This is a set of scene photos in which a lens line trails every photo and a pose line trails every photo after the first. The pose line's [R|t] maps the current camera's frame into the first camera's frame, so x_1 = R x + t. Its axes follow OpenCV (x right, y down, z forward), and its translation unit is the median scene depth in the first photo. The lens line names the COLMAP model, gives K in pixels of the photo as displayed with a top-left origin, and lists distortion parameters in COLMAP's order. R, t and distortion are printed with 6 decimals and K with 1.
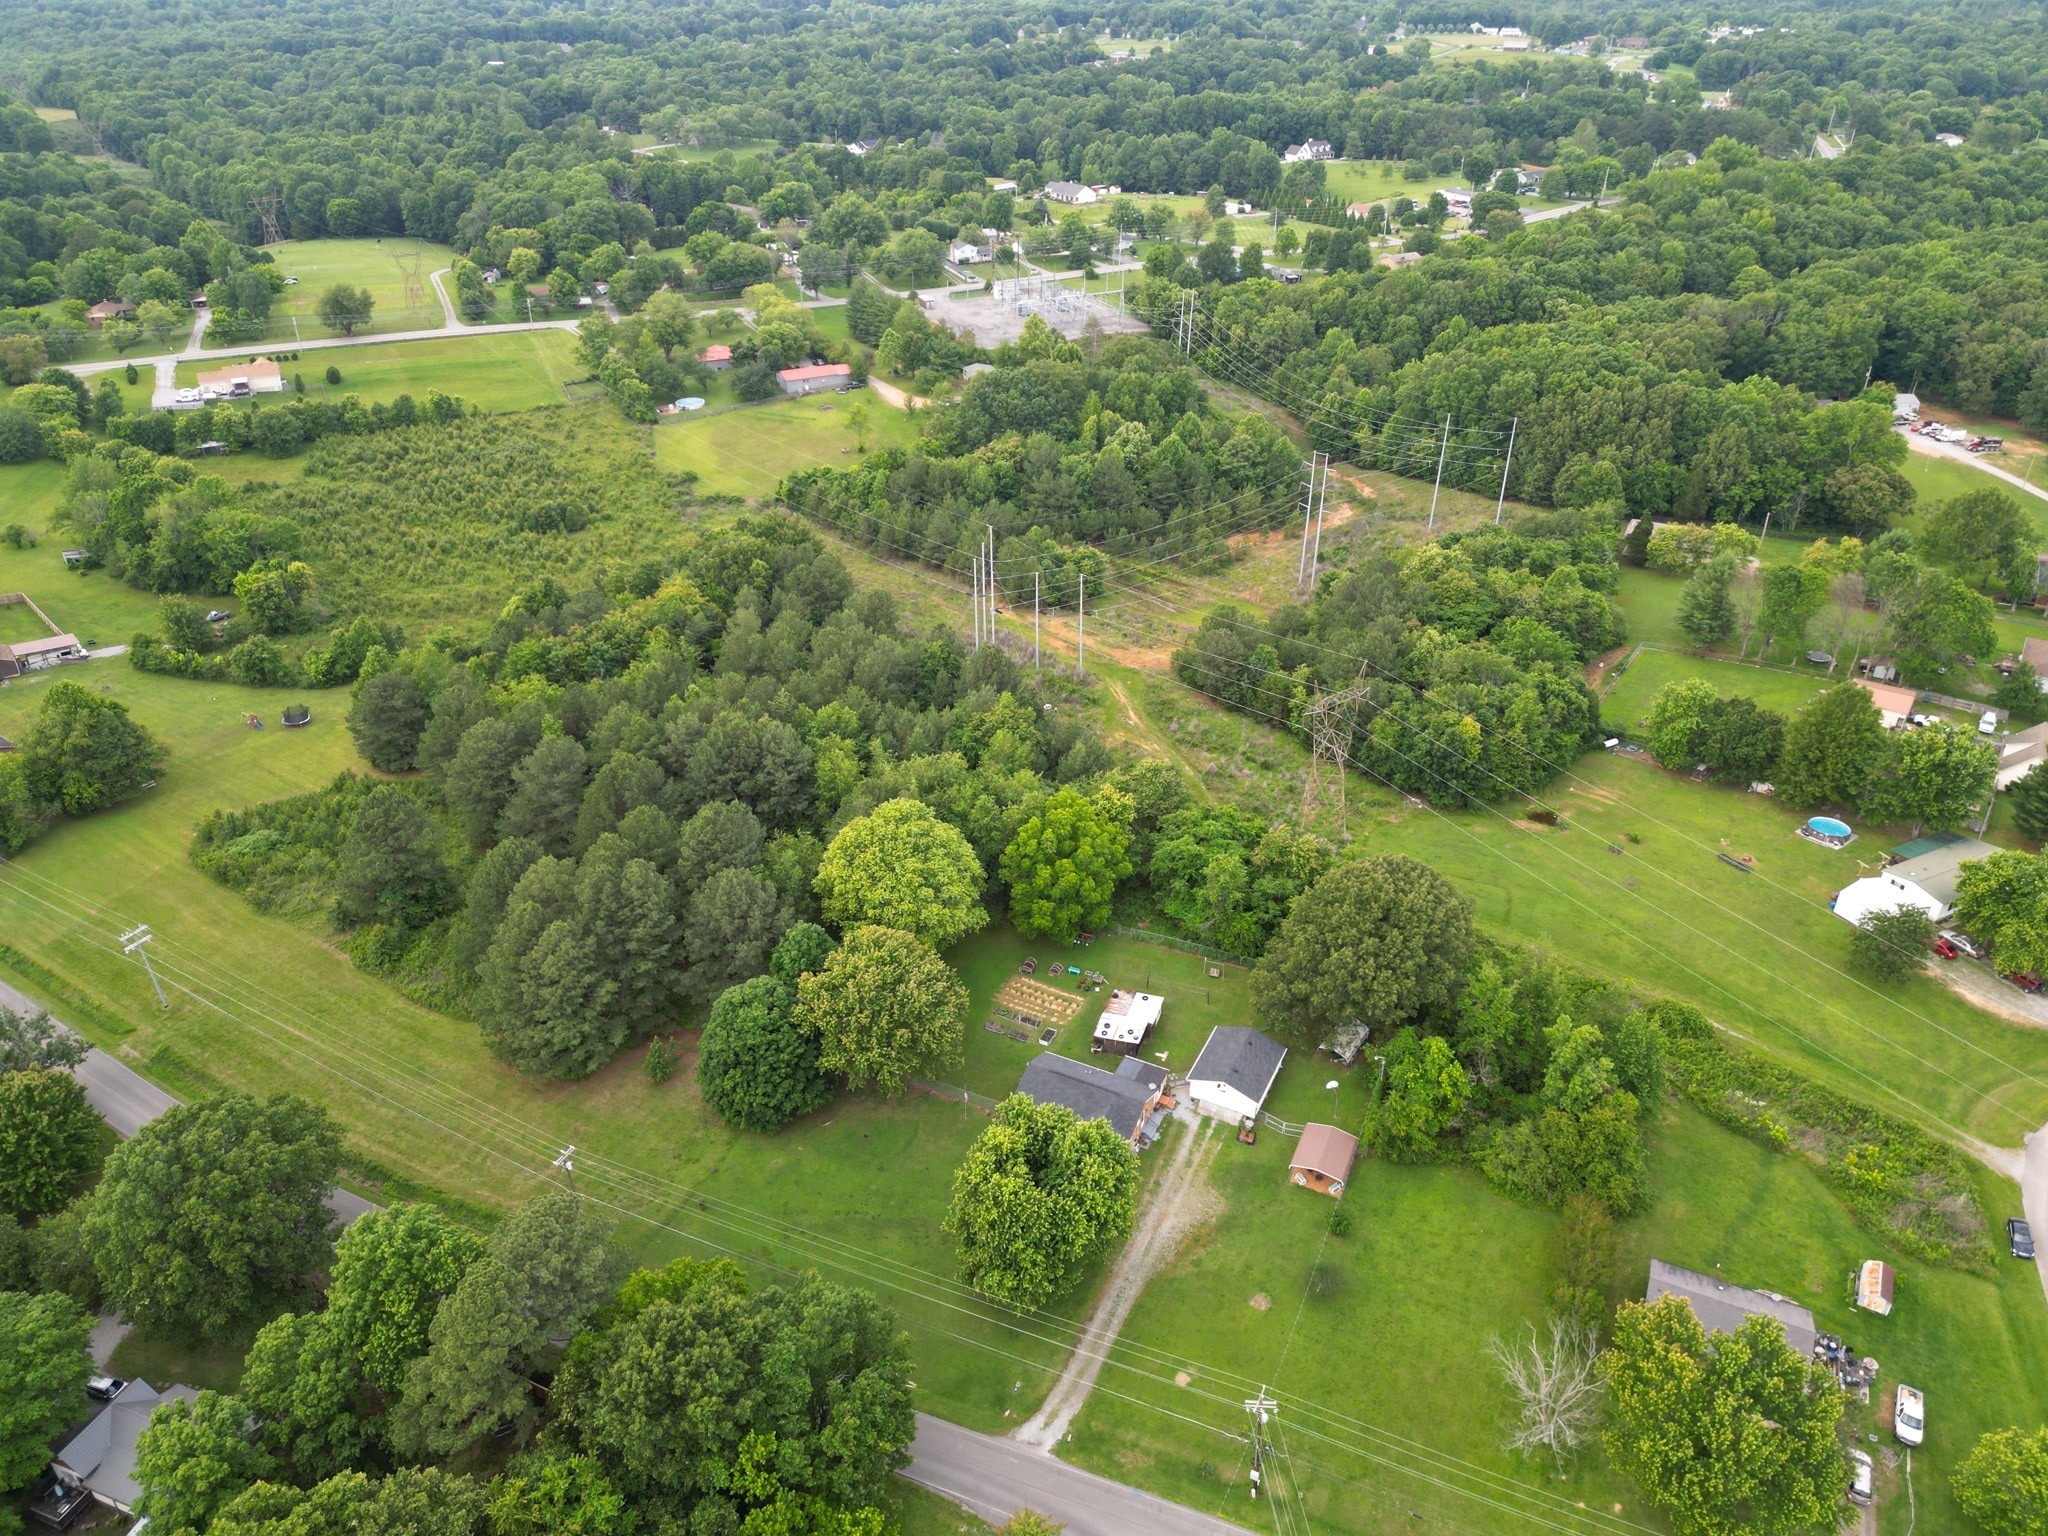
lens RADIAL K [[1474.8, 0, 1021.7], [0, 1474.8, 762.4], [0, 0, 1]] dist [0.072581, -0.066697]
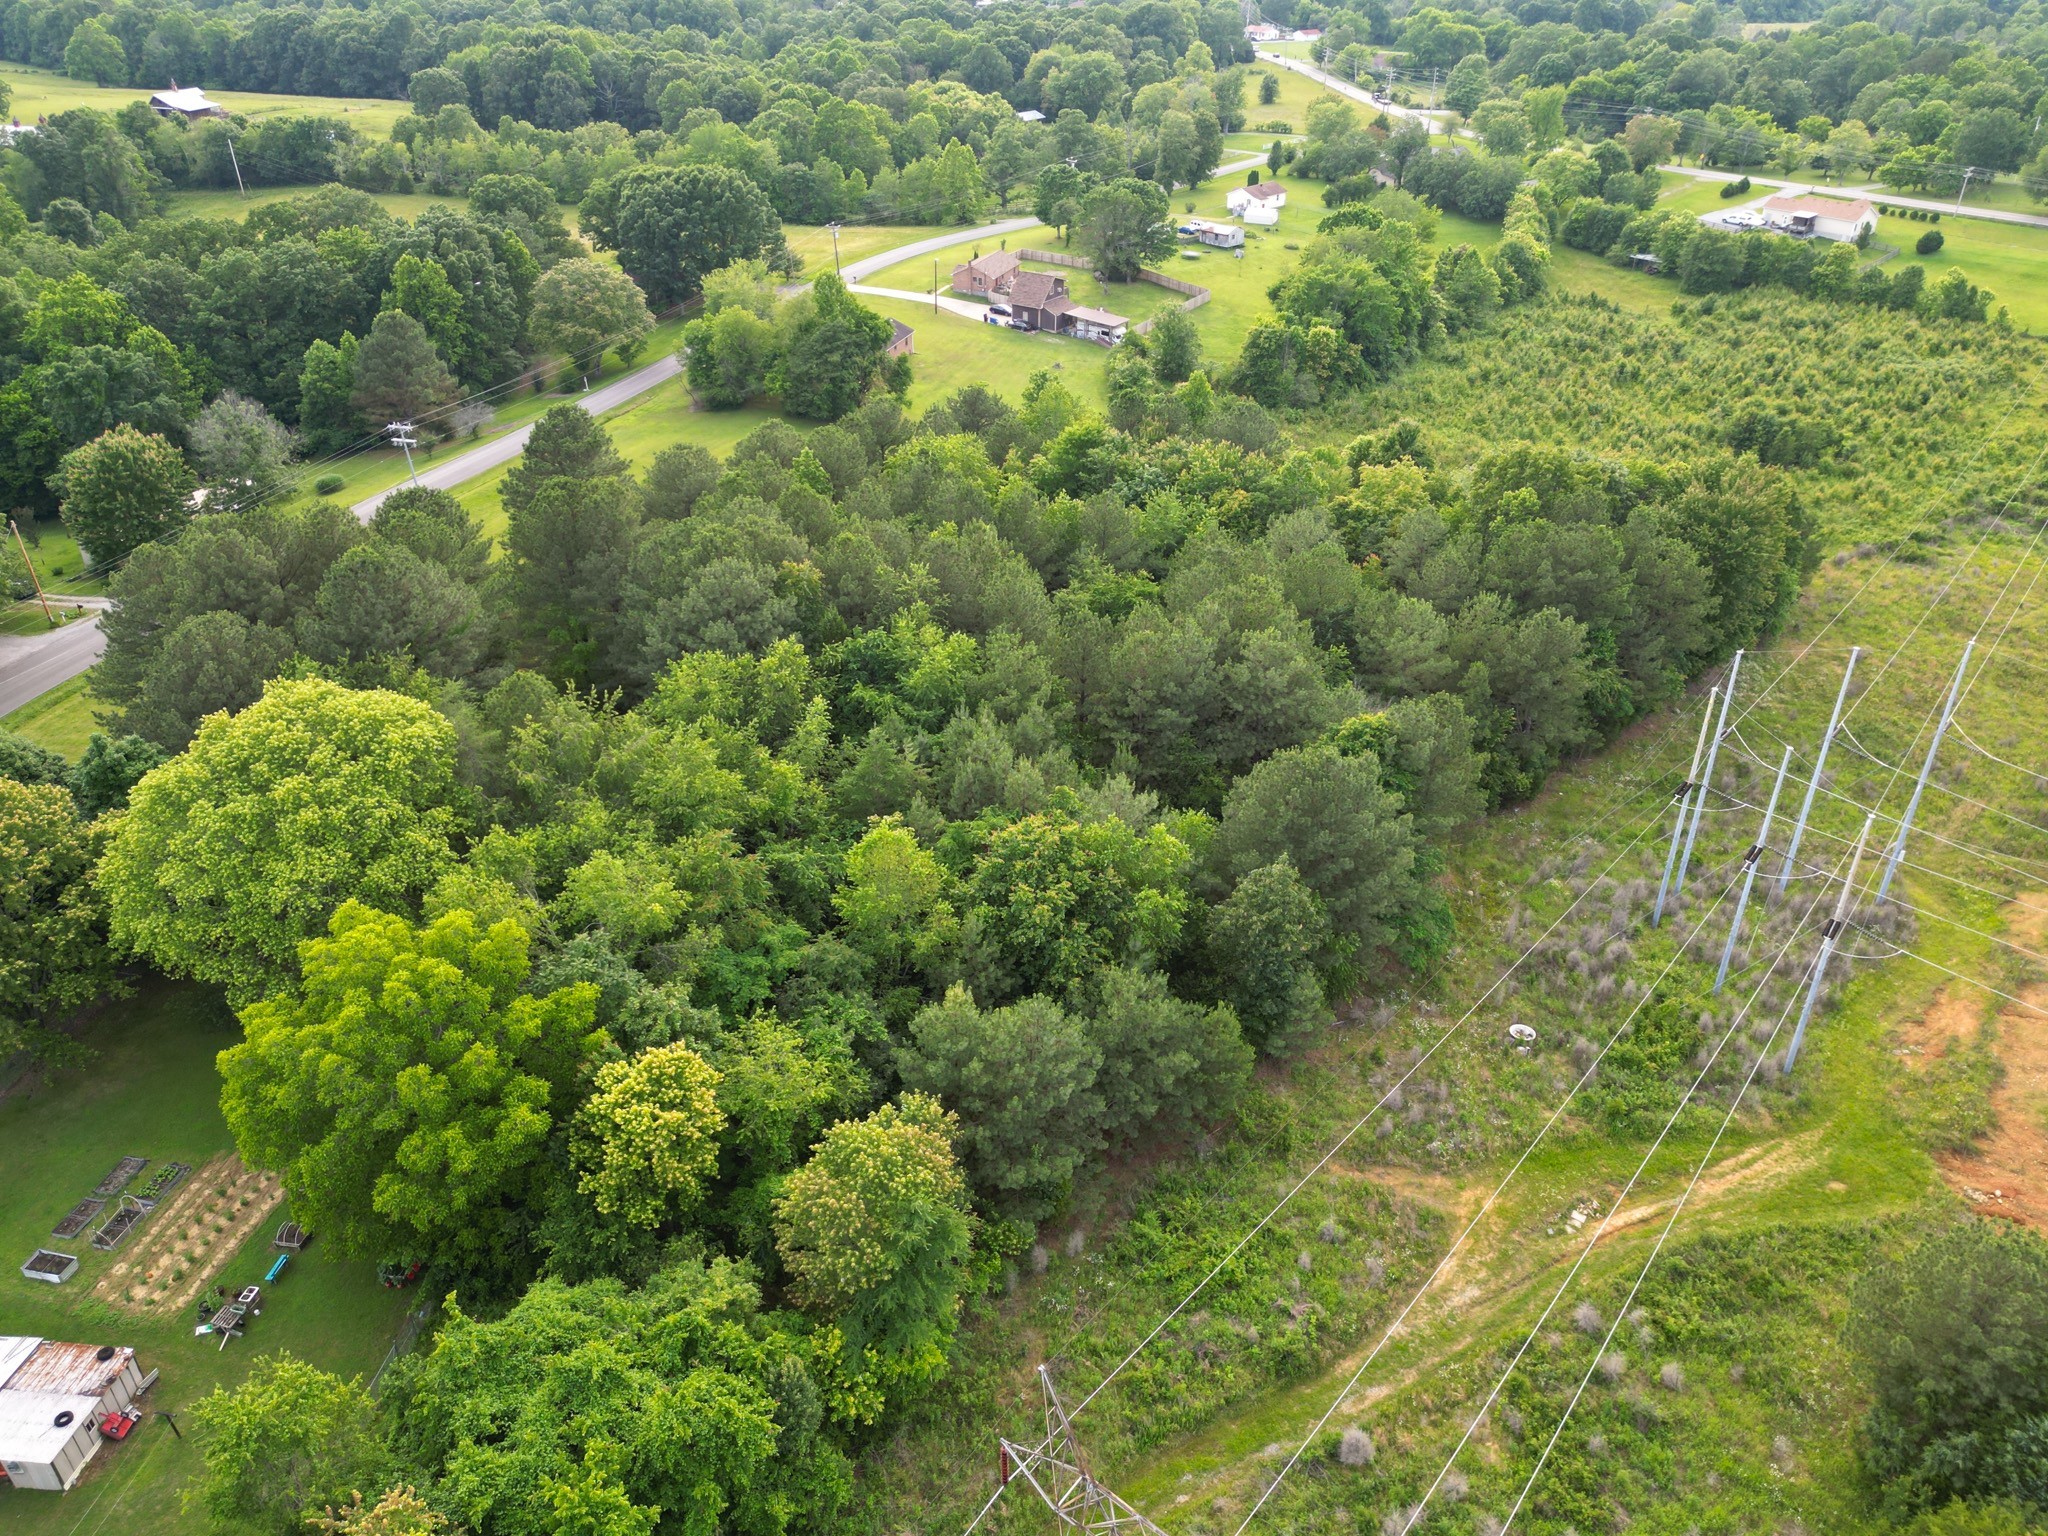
lens RADIAL K [[1474.8, 0, 1025.4], [0, 1474.8, 762.1], [0, 0, 1]] dist [0.072581, -0.066697]
pose [[0.238399, 0.499169, -0.833064, 0.276961], [-0.488277, 0.803102, 0.341486, -0.165799], [0.839495, 0.325356, 0.435192, 0.720258]]
